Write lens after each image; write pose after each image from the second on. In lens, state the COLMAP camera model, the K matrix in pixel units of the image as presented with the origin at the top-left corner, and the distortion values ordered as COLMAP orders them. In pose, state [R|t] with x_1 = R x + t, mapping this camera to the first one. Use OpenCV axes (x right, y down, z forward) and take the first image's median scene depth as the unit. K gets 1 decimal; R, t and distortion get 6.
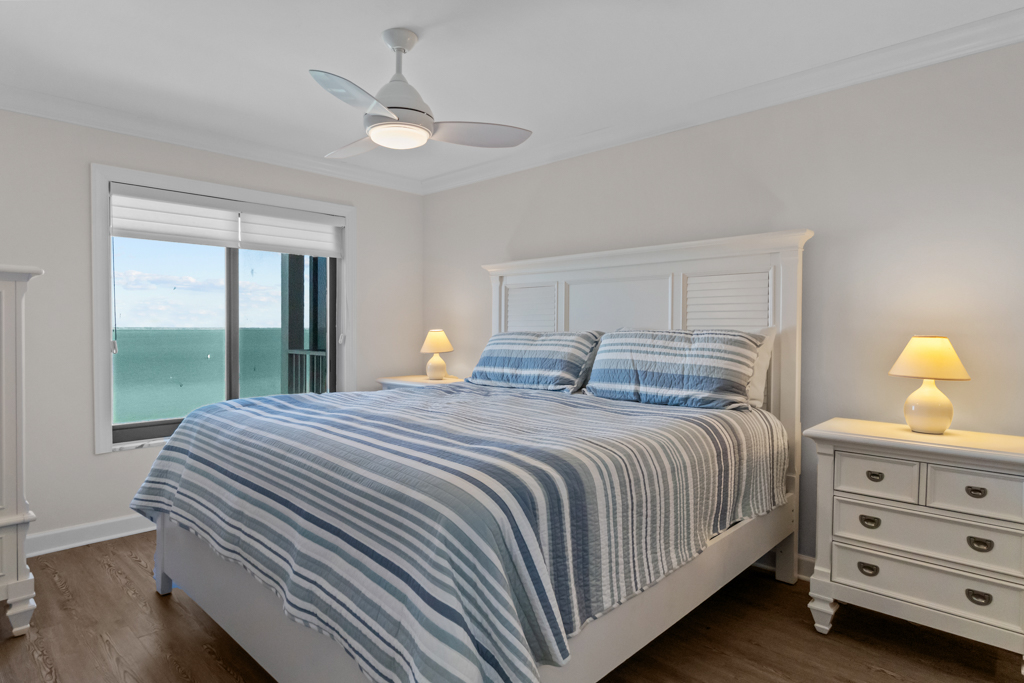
lens RADIAL K [[573.0, 0, 479.4], [0, 573.0, 337.7], [0, 0, 1]] dist [0.000322, 0.000034]
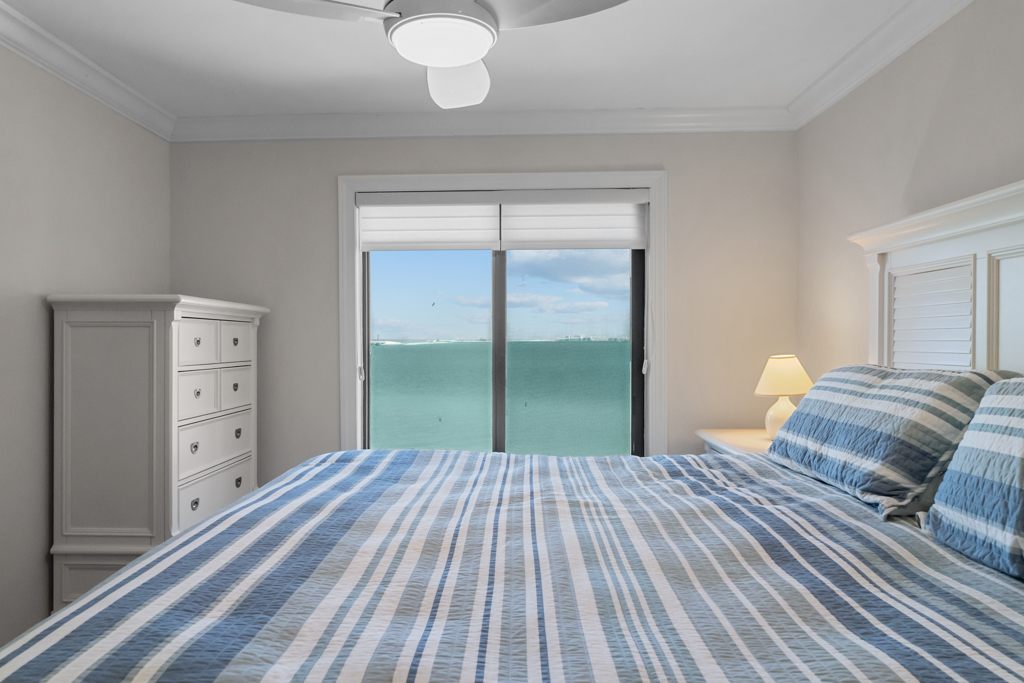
lens RADIAL K [[690.9, 0, 496.8], [0, 690.9, 342.1], [0, 0, 1]] dist [-0.004566, -0.001778]
pose [[0.688062, -0.002293, -0.725648, 0.352193], [-0.007895, 0.999912, -0.010645, -0.027135], [0.725609, 0.013053, 0.687983, 0.466351]]
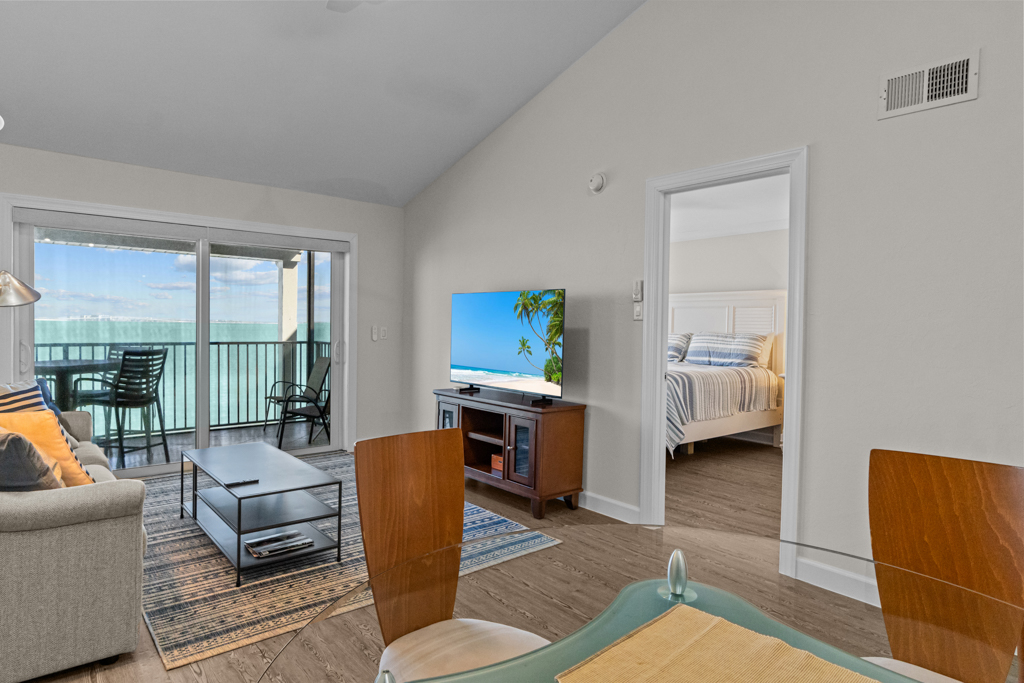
lens RADIAL K [[576.8, 0, 508.2], [0, 576.8, 325.2], [0, 0, 1]] dist [0.029106, 0.000048]
pose [[0.997258, 0.016550, -0.072130, -0.333605], [-0.018223, 0.999579, -0.022591, 0.021821], [0.071725, 0.023843, 0.997139, -1.259679]]
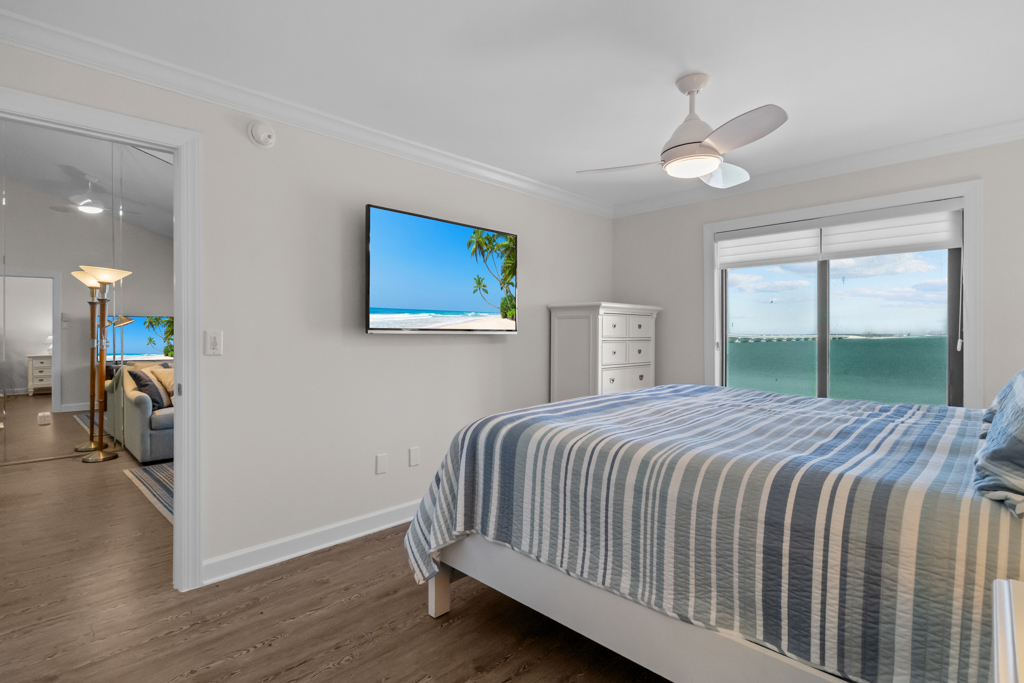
lens RADIAL K [[506.8, 0, 492.2], [0, 506.8, 333.7], [0, 0, 1]] dist [0.000533, 0.000186]
pose [[-0.014334, -0.004255, -0.999888, 0.747204], [-0.017393, 0.999841, -0.004005, -0.001349], [0.999746, 0.017334, -0.014405, 0.520353]]
